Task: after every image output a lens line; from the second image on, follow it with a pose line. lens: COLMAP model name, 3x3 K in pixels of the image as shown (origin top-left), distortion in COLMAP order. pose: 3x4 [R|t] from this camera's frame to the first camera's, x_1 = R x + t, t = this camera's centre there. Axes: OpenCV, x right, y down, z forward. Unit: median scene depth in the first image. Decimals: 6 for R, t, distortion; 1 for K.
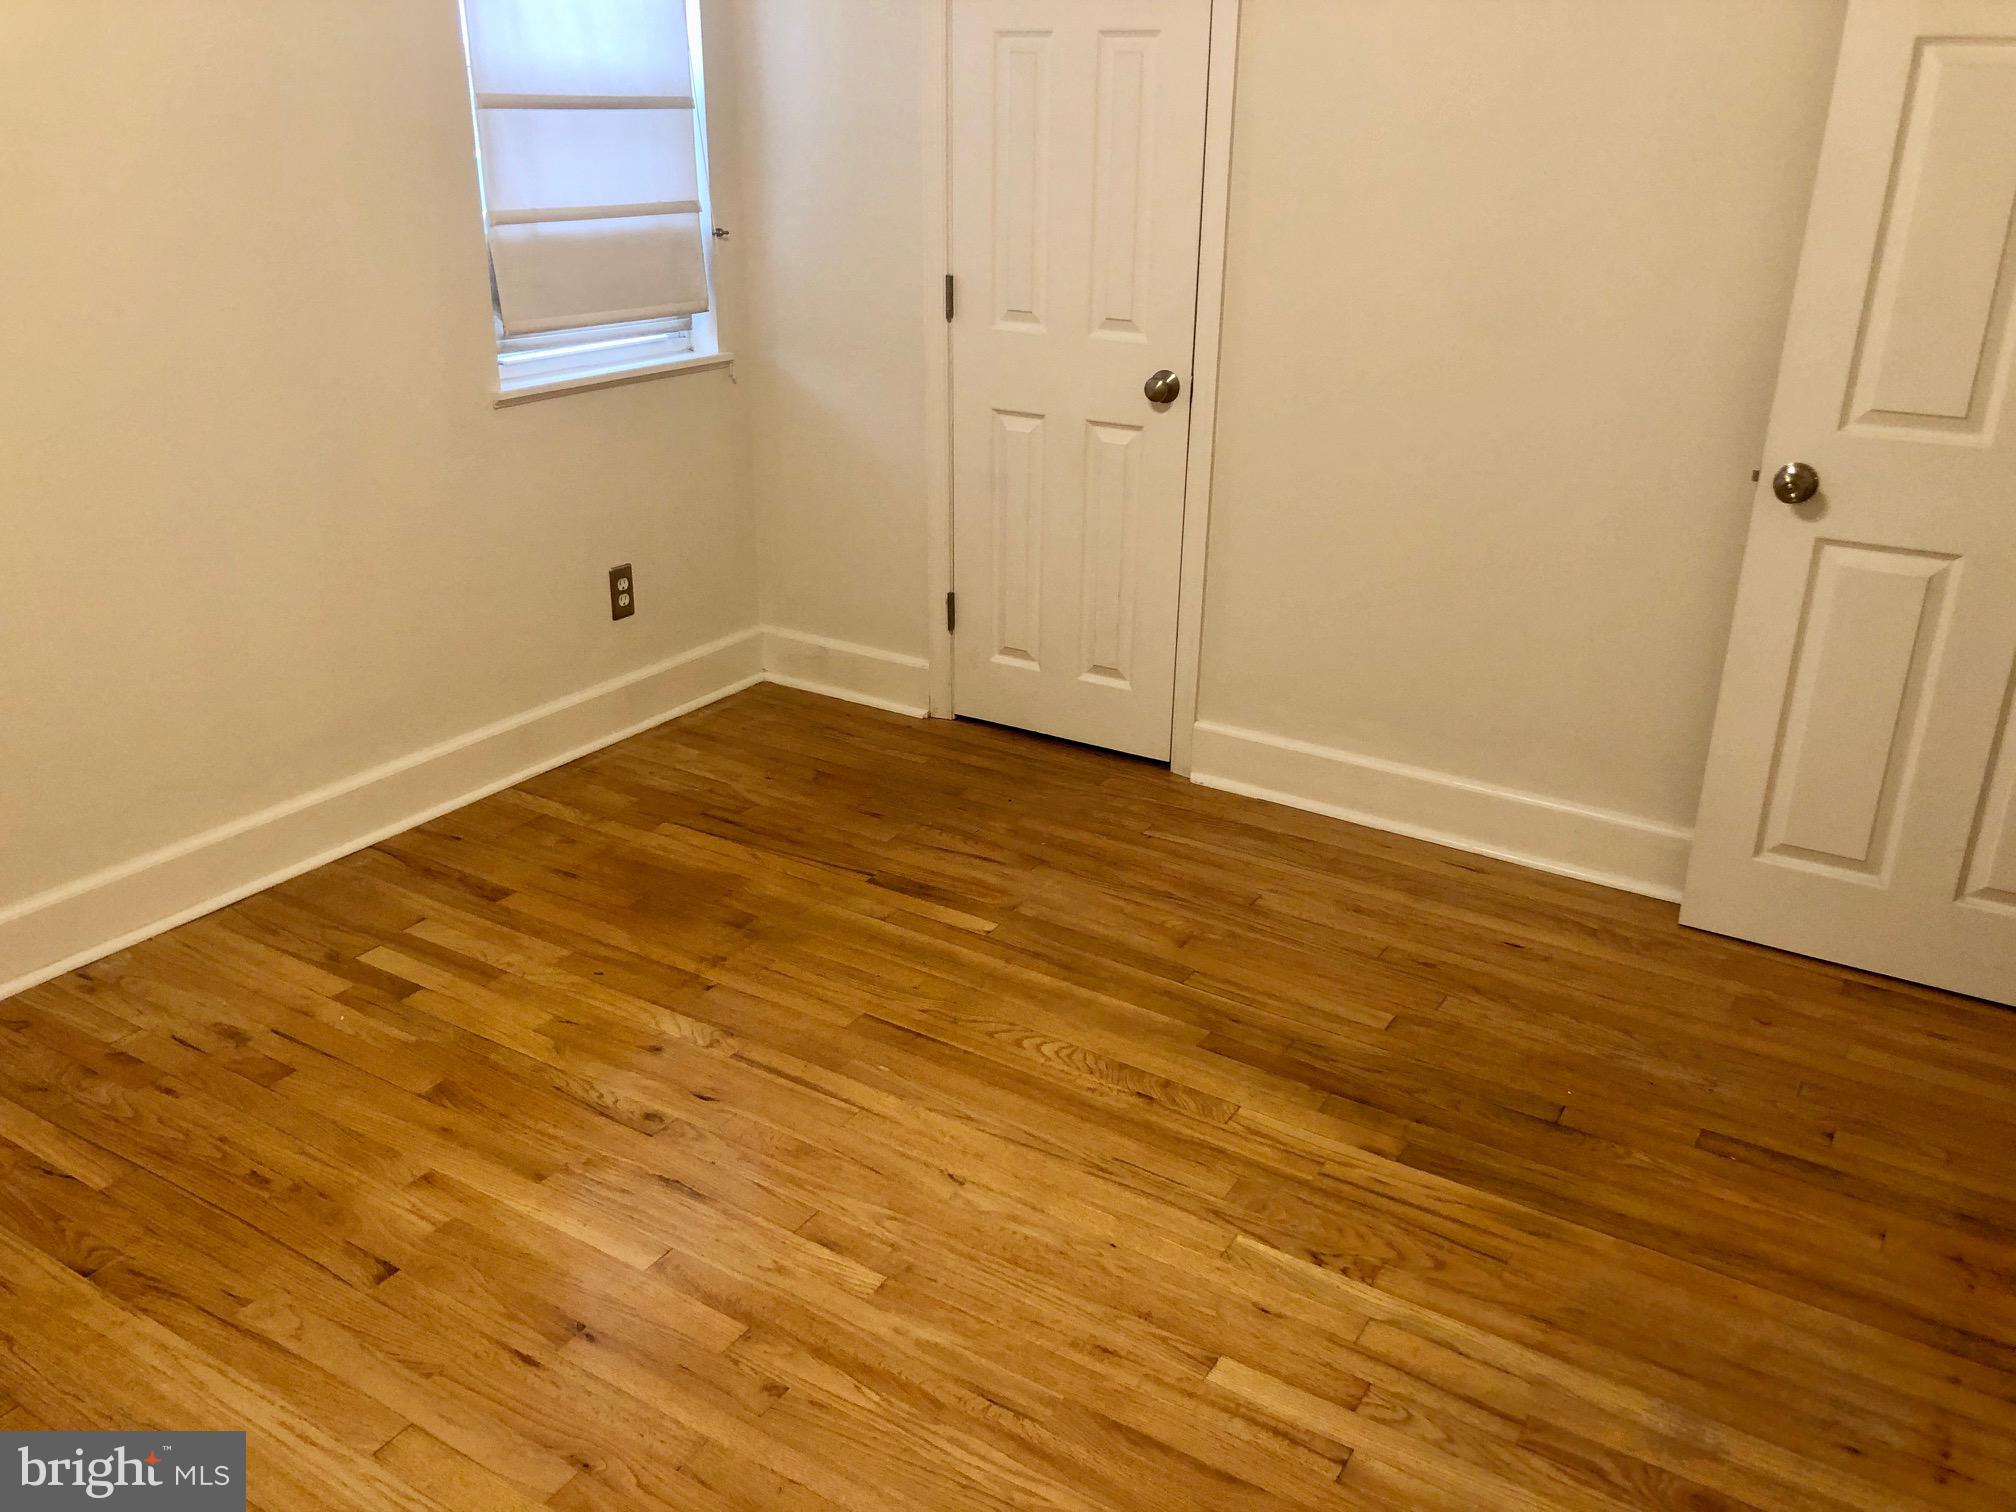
lens RADIAL K [[1639.1, 0, 1011.1], [0, 1639.1, 760.5], [0, 0, 1]] dist [0.064036, -0.065594]
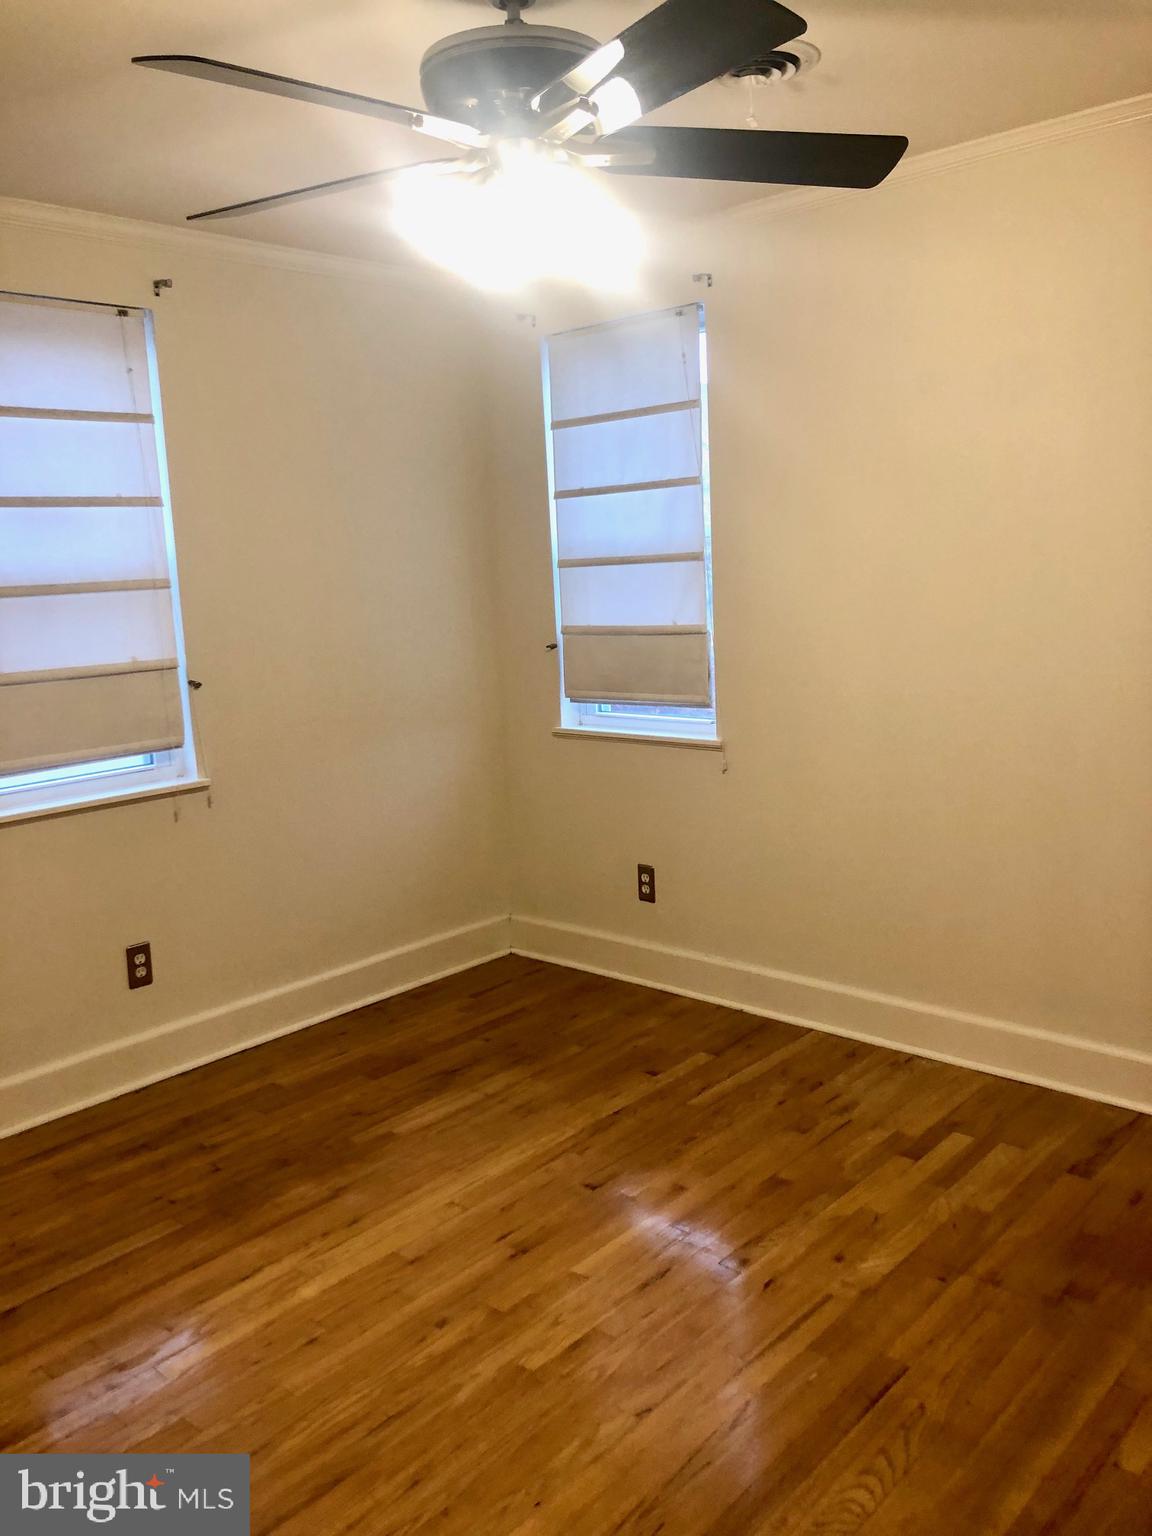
lens RADIAL K [[1240.2, 0, 576.0], [0, 1240.2, 768.0], [0, 0, 1]] dist [0.005742, 0.012622]
pose [[-0.175562, 0.163096, -0.970864, 0.672834], [-0.325391, 0.921142, 0.213583, -0.304723], [0.929139, 0.353407, -0.108647, 0.779893]]
